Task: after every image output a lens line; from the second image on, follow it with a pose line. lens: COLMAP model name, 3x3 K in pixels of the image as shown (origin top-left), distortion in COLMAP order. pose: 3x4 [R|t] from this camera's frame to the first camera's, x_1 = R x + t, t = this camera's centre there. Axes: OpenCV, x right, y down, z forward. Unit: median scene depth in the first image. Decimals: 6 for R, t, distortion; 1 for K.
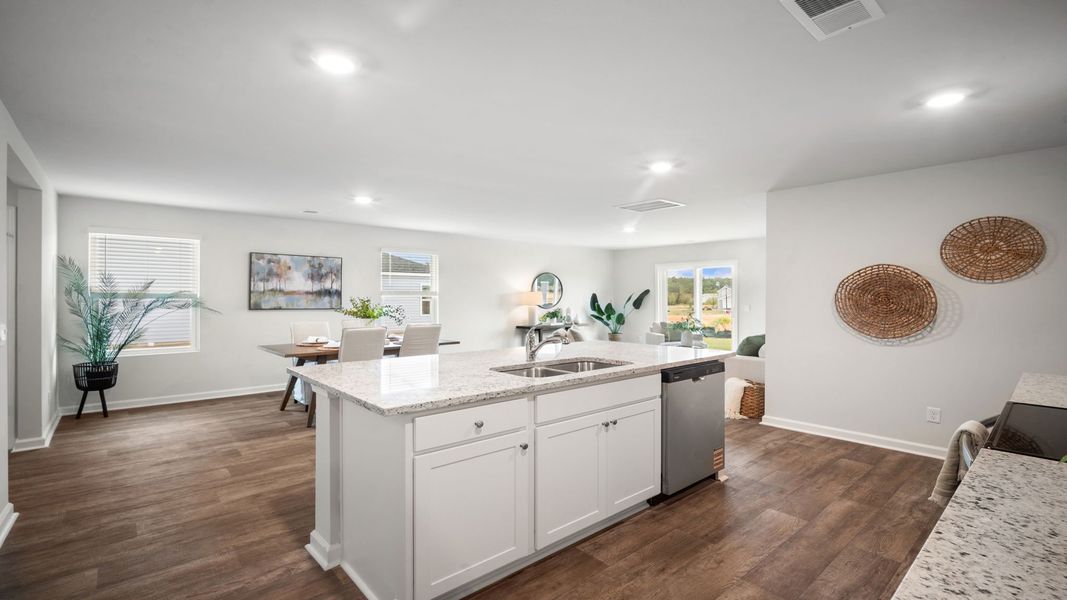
lens RADIAL K [[479.1, 0, 529.2], [0, 479.1, 297.8], [0, 0, 1]] dist [-0.019349, 0.005920]
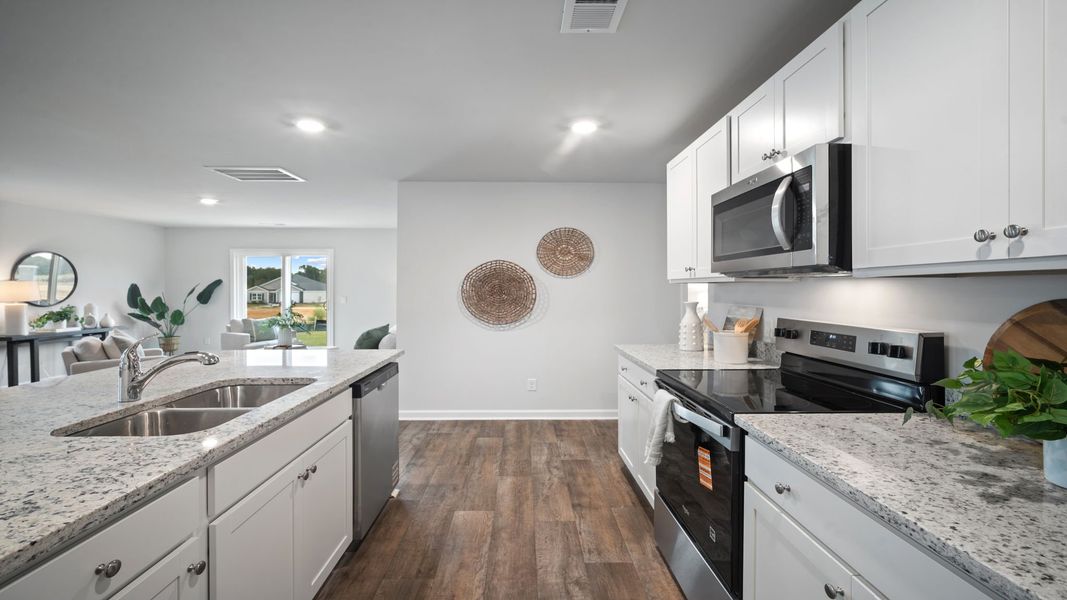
lens RADIAL K [[479.4, 0, 535.5], [0, 479.4, 290.4], [0, 0, 1]] dist [-0.014986, 0.006037]
pose [[0.633062, -0.003288, 0.774094, -0.062405], [0.001734, 0.999994, 0.002829, -0.000566], [-0.774099, -0.000449, 0.633064, 0.126837]]
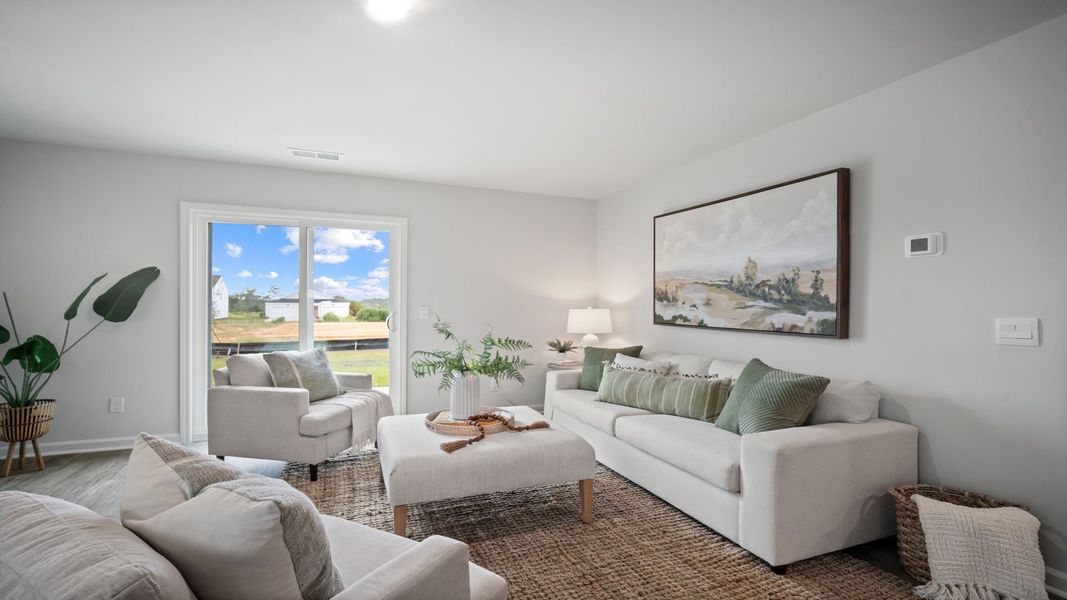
lens RADIAL K [[471.5, 0, 531.8], [0, 471.5, 302.7], [0, 0, 1]] dist [-0.001929, -0.000191]
pose [[0.331225, 0.005895, 0.943533, 0.004420], [-0.002501, 0.999982, -0.005370, 0.018144], [-0.943548, -0.000581, 0.331234, 1.007157]]
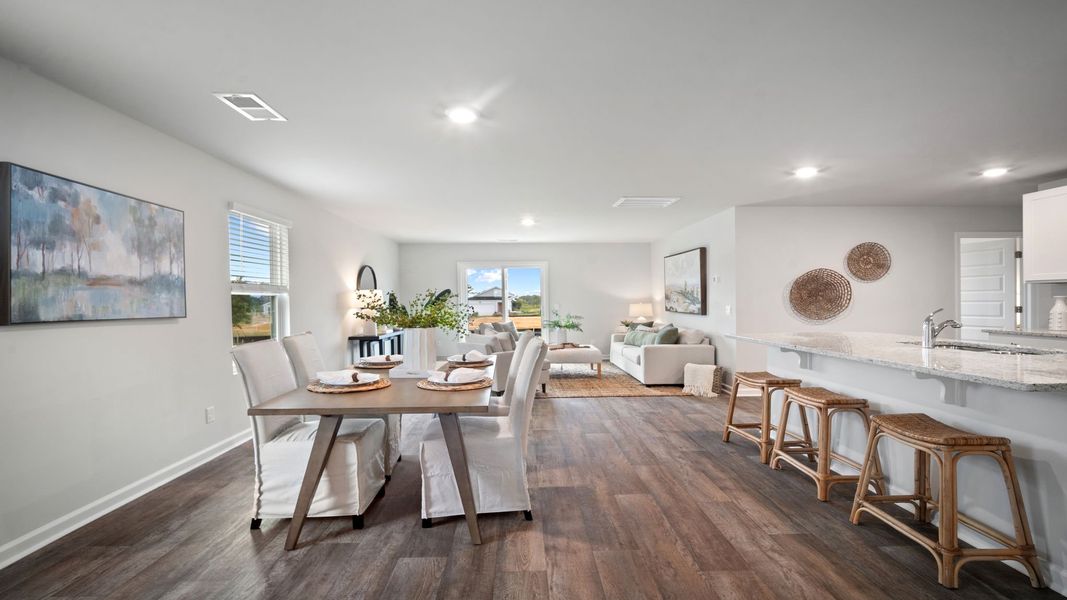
lens RADIAL K [[479.1, 0, 529.2], [0, 479.1, 297.8], [0, 0, 1]] dist [-0.019349, 0.005920]
pose [[0.648334, -0.002508, 0.761352, -0.590229], [0.010286, 0.999932, -0.005466, 0.010338], [-0.761287, 0.011375, 0.648315, 0.474056]]
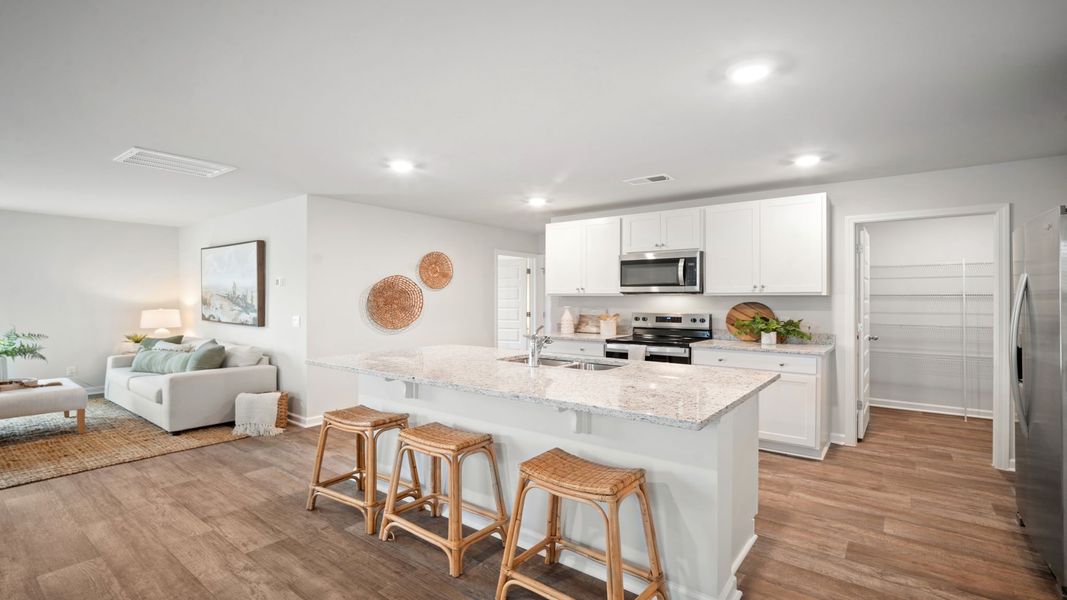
lens RADIAL K [[479.1, 0, 529.2], [0, 479.1, 297.8], [0, 0, 1]] dist [-0.019349, 0.005920]
pose [[-0.189513, -0.000619, 0.981878, -0.426968], [-0.001429, 0.999999, 0.000355, -0.004763], [-0.981877, -0.001336, -0.189514, 0.570089]]
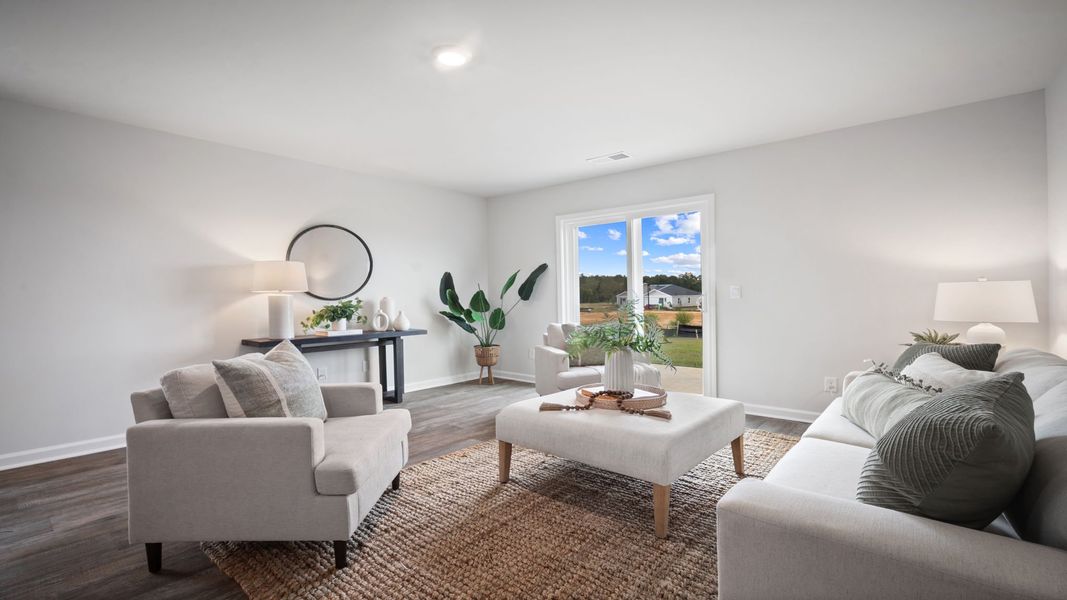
lens RADIAL K [[467.8, 0, 533.5], [0, 467.8, 300.0], [0, 0, 1]] dist [-0.001063, -0.000034]
pose [[0.987711, -0.011790, 0.155847, 0.253461], [0.010862, 0.999918, 0.006806, 0.033142], [-0.155914, -0.005030, 0.987758, 0.793659]]
